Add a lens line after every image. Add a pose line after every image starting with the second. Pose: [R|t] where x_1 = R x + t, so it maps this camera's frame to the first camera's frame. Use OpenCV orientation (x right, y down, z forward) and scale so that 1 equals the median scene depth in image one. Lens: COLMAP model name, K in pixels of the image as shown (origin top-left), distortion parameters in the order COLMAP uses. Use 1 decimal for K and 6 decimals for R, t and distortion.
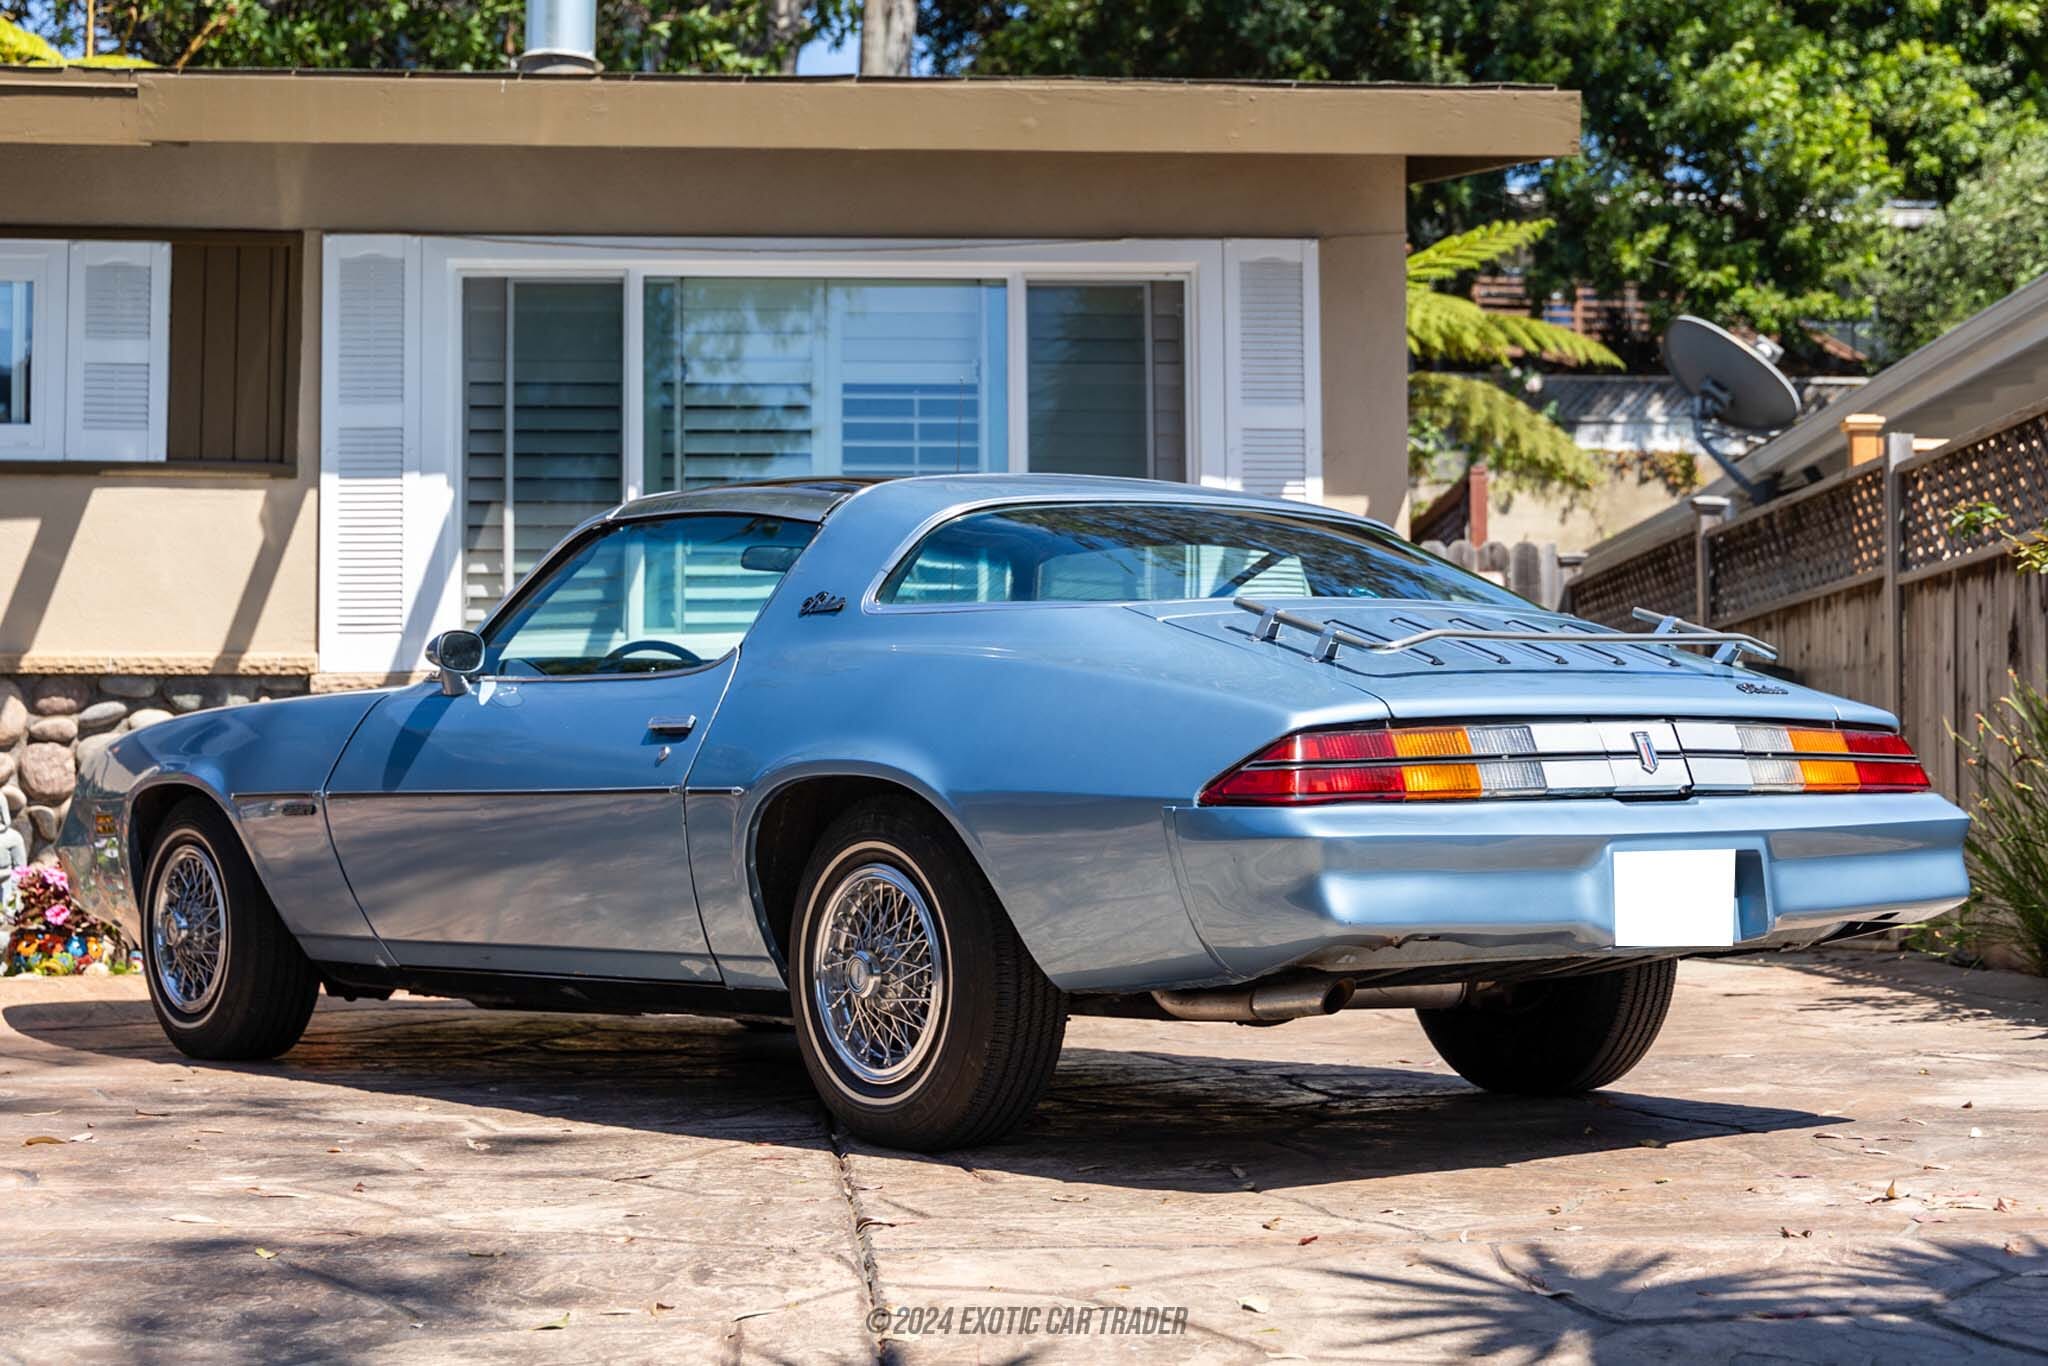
lens RADIAL K [[3227.2, 0, 1024.0], [0, 3227.2, 683.0], [0, 0, 1]] dist [0.010639, 0.017566]
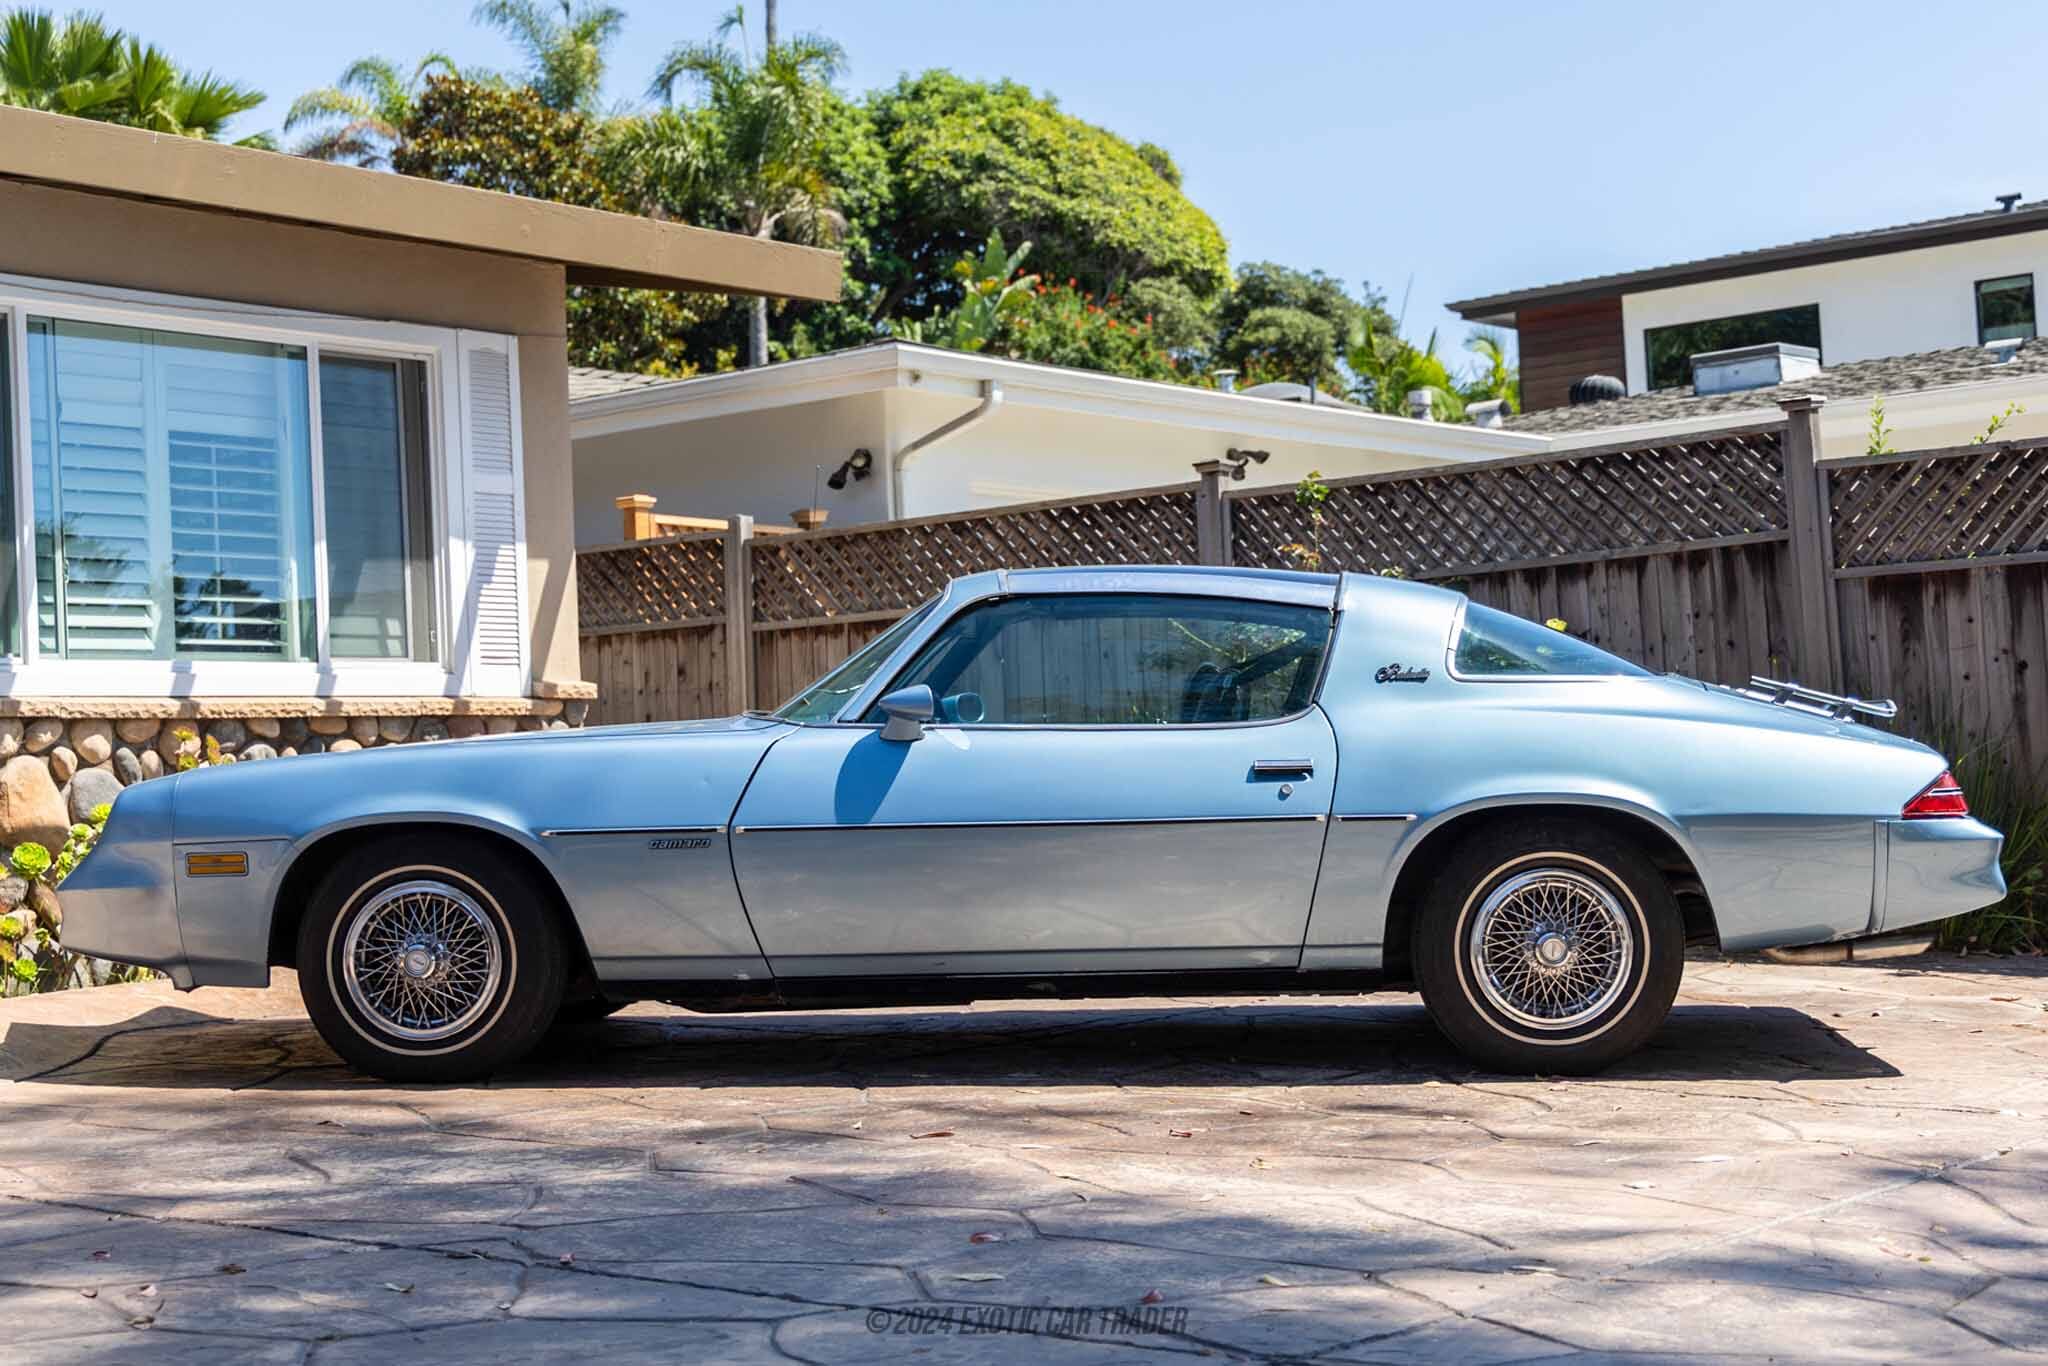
lens RADIAL K [[2695.0, 0, 1024.0], [0, 2695.0, 683.0], [0, 0, 1]] dist [0.025350, 0.032613]
pose [[0.729013, 0.007439, 0.684459, -0.460322], [-0.007326, 0.999968, -0.003066, -0.007980], [-0.684461, -0.002779, 0.729044, 0.149546]]
